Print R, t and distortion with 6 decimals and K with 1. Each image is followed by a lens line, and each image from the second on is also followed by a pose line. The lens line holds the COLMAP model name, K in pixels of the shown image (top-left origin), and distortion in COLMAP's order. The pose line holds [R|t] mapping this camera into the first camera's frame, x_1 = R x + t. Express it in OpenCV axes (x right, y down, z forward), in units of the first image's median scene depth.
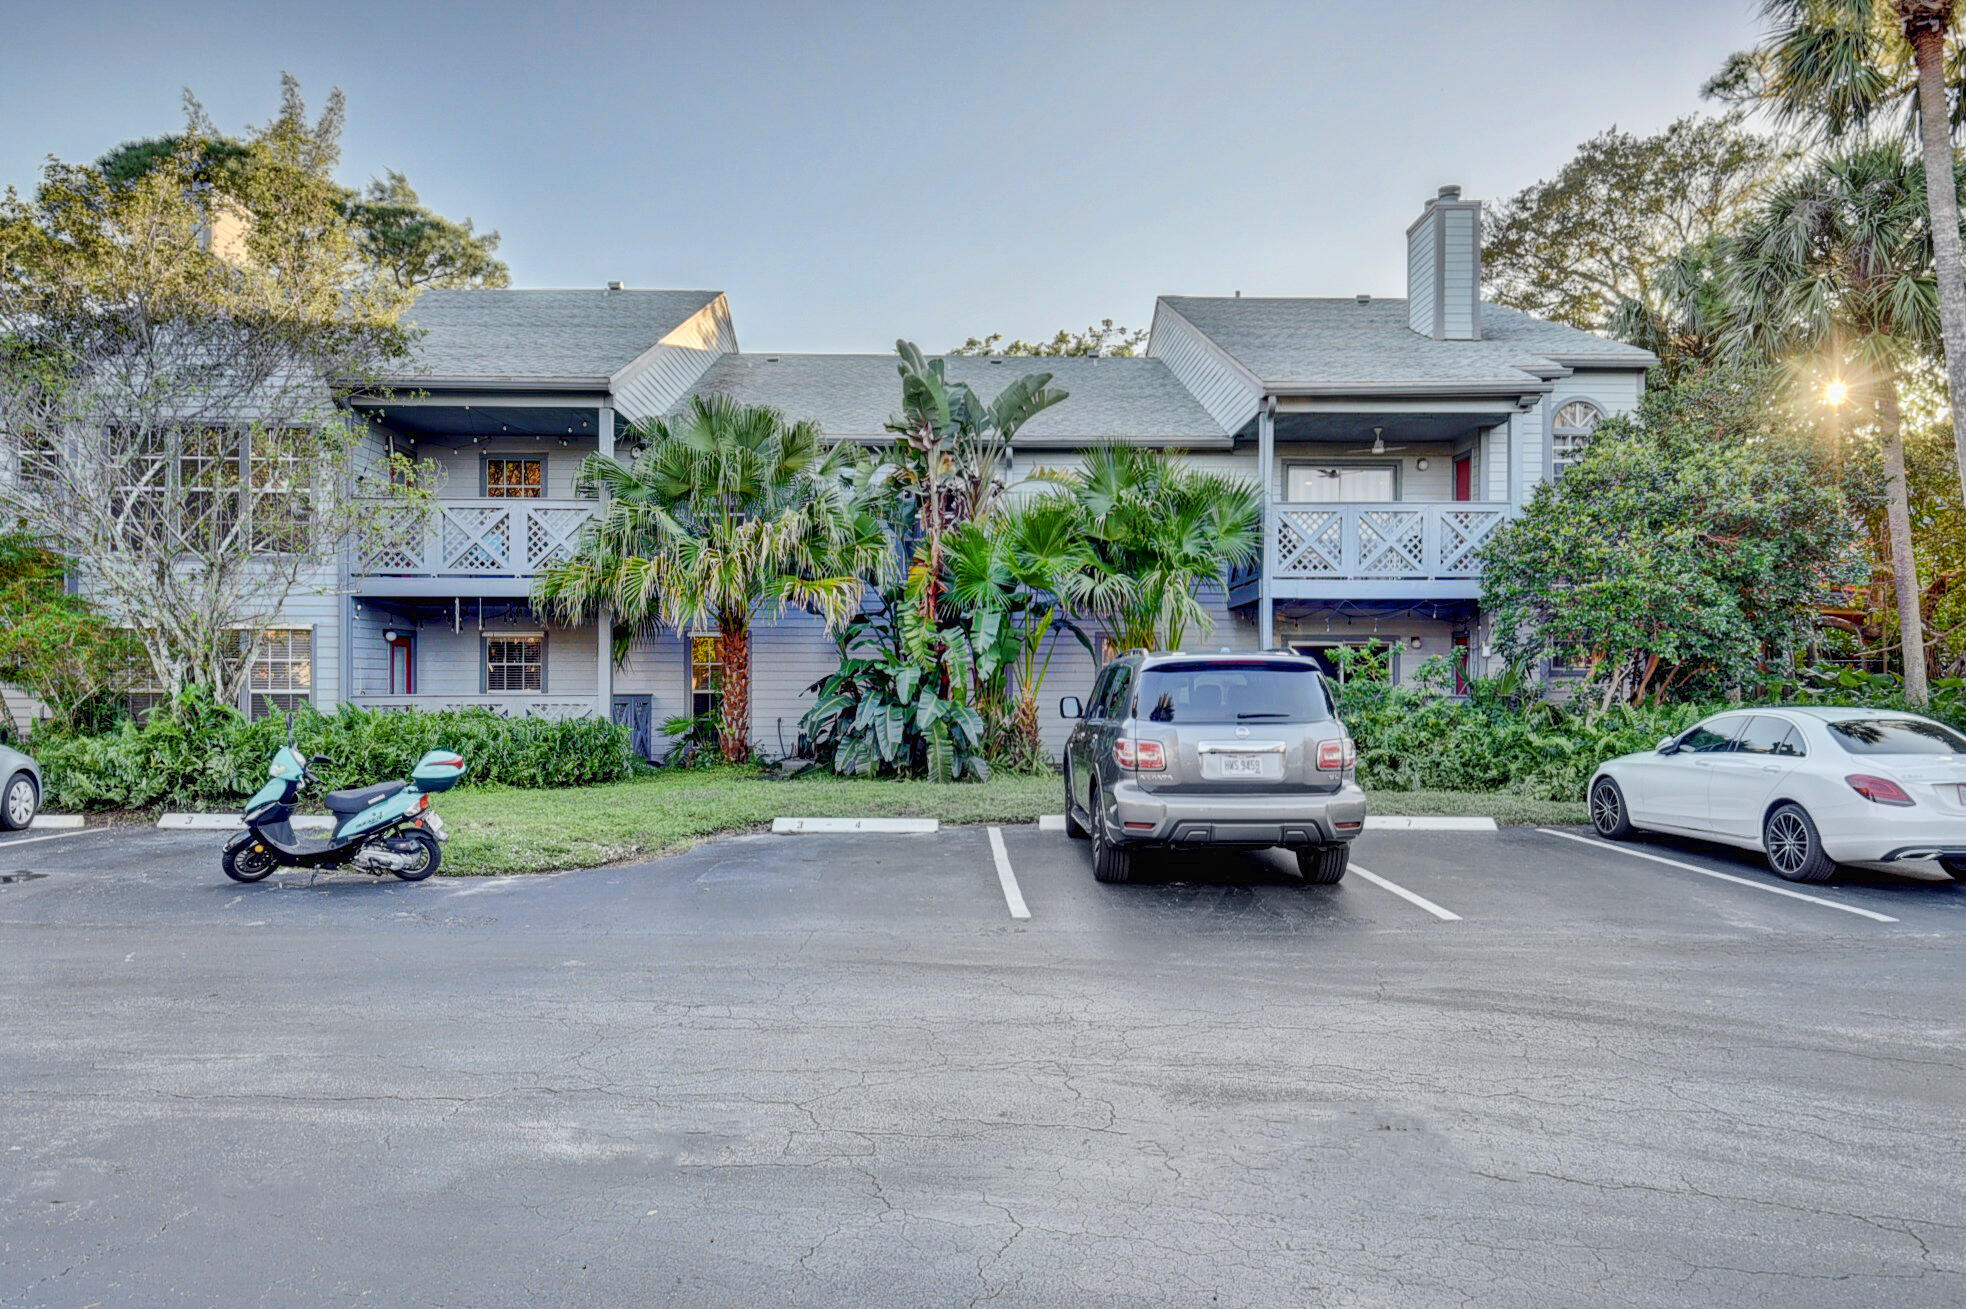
lens RADIAL K [[1323.4, 0, 983.0], [0, 1323.4, 654.5], [0, 0, 1]] dist [0.053436, -0.056365]
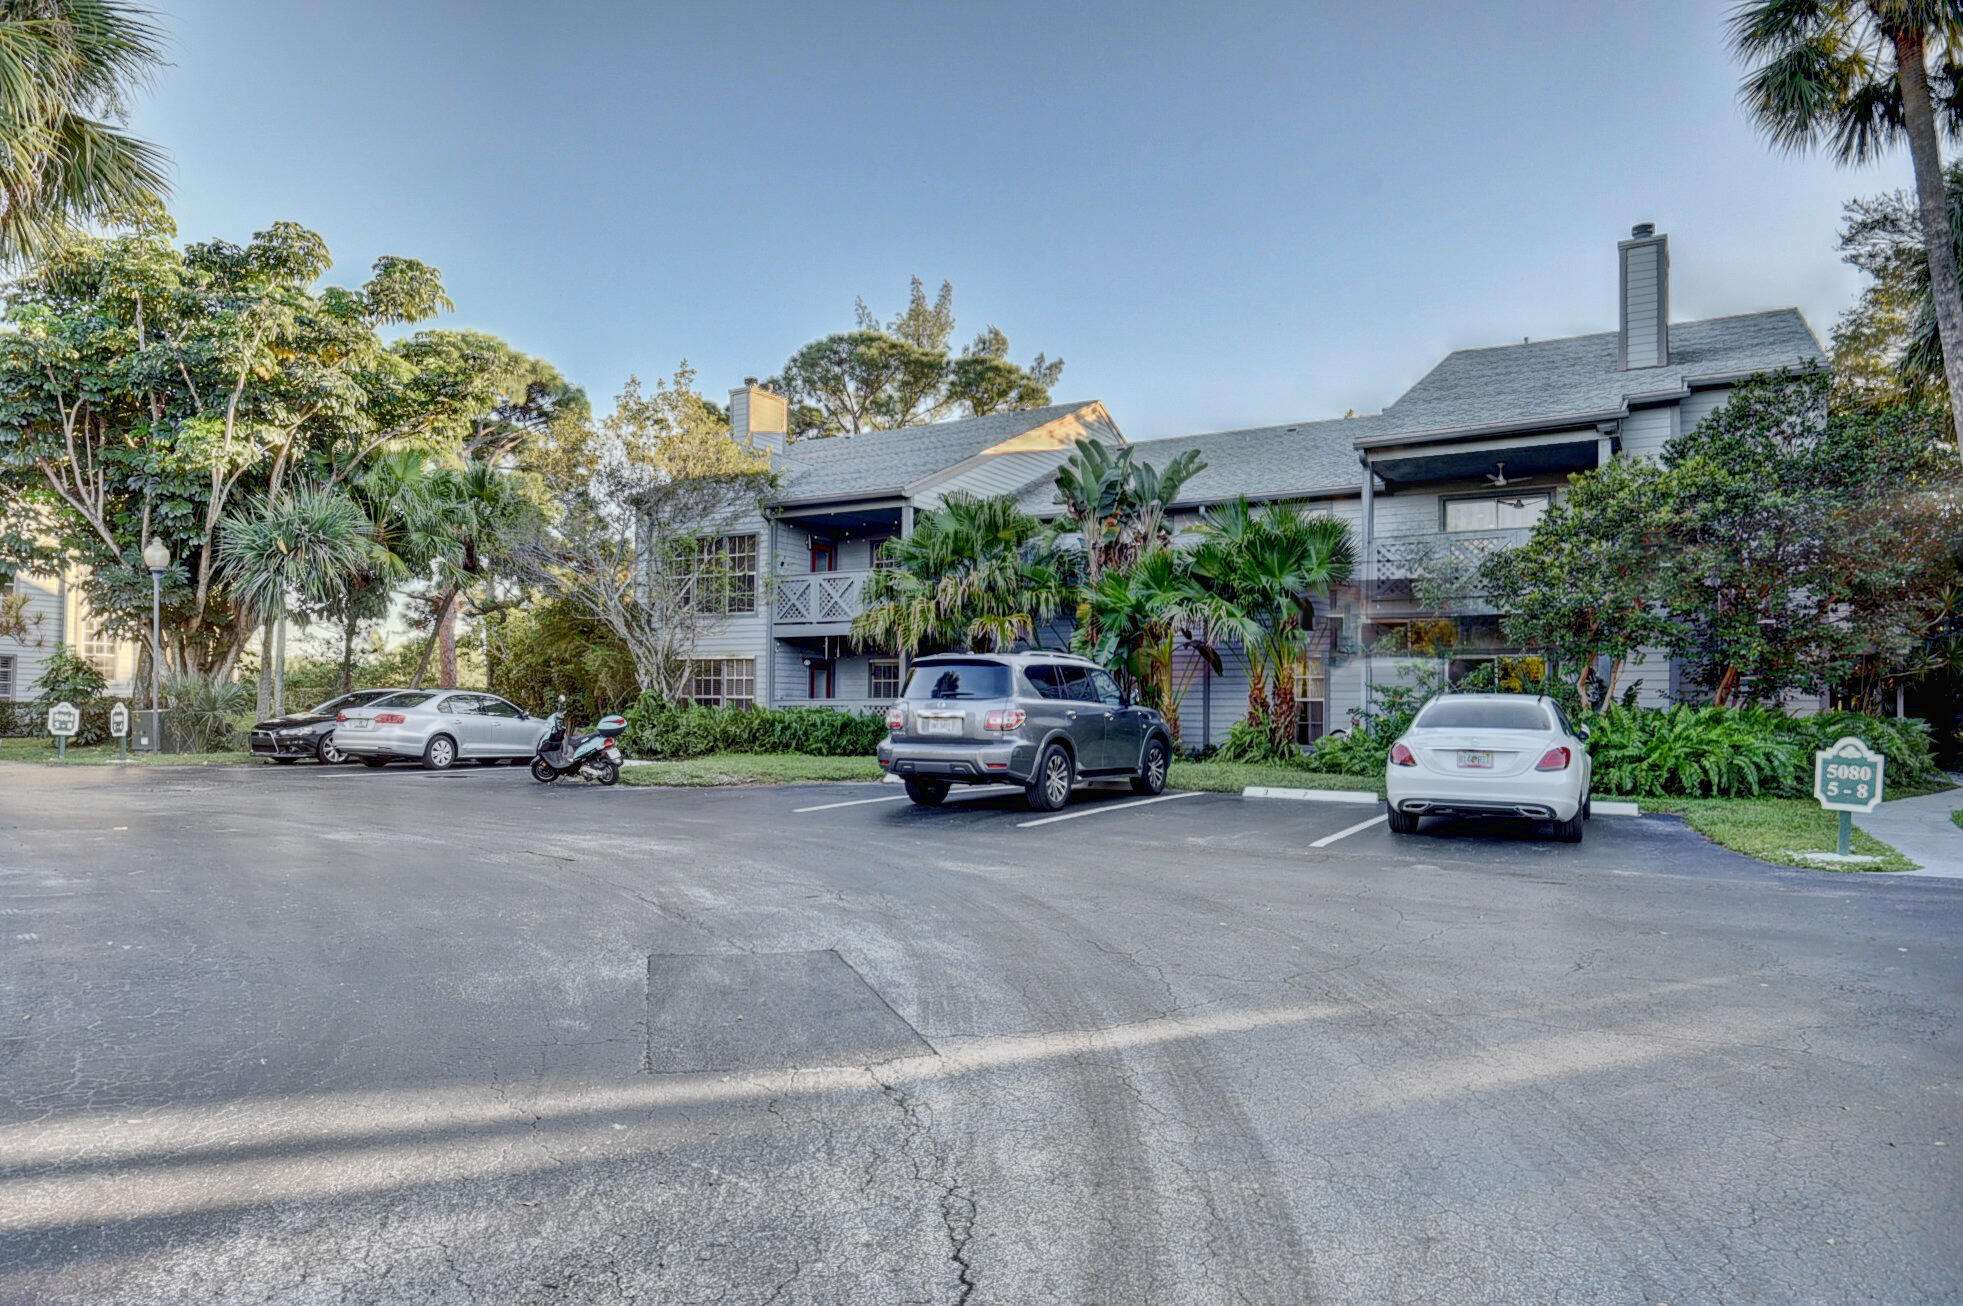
lens RADIAL K [[1183.7, 0, 981.5], [0, 1183.7, 653.0], [0, 0, 1]] dist [-0.006547, -0.000296]
pose [[0.855827, -0.021020, -0.516835, 0.464845], [0.006385, 0.999527, -0.030077, 0.018869], [0.517223, 0.022441, 0.855557, -0.084969]]
